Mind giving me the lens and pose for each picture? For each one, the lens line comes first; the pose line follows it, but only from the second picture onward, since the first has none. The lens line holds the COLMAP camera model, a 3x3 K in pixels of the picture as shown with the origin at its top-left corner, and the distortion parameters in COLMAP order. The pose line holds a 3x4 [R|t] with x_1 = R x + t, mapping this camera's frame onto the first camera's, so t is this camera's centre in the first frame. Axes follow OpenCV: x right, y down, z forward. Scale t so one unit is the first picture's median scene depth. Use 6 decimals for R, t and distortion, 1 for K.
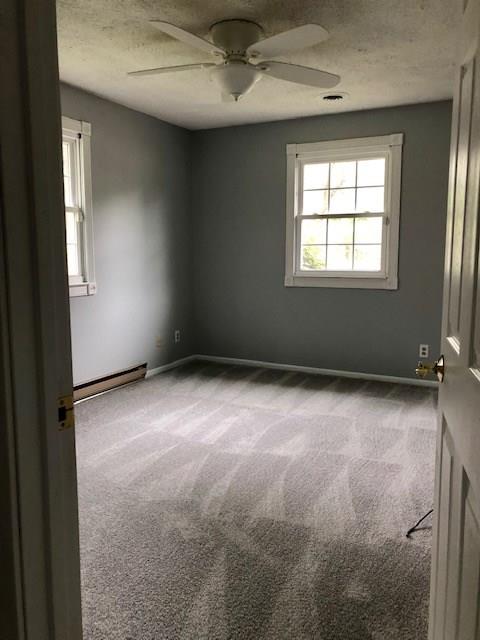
lens RADIAL K [[526.4, 0, 239.9], [0, 526.4, 323.0], [0, 0, 1]] dist [0.036384, -0.035961]
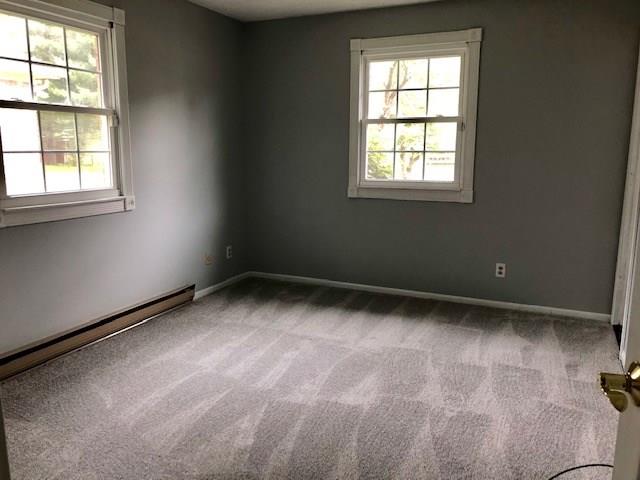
lens RADIAL K [[526.4, 0, 314.9], [0, 526.4, 239.7], [0, 0, 1]] dist [0.036384, -0.035961]
pose [[0.999070, -0.002098, 0.043070, -0.011700], [0.000522, 0.999331, 0.036564, -0.032989], [-0.043118, -0.036507, 0.998403, 0.102302]]
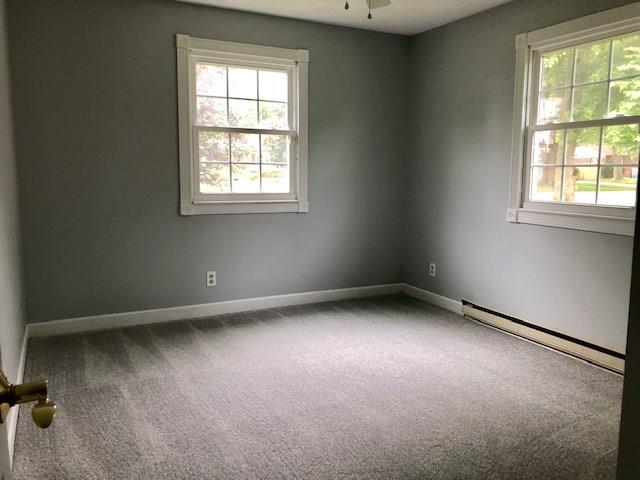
lens RADIAL K [[526.4, 0, 320.8], [0, 526.4, 234.4], [0, 0, 1]] dist [0.036384, -0.035961]
pose [[0.613276, -0.090767, 0.784636, -0.442269], [0.096064, 0.994572, 0.039969, -0.057917], [-0.784005, 0.050863, 0.618667, 0.385346]]
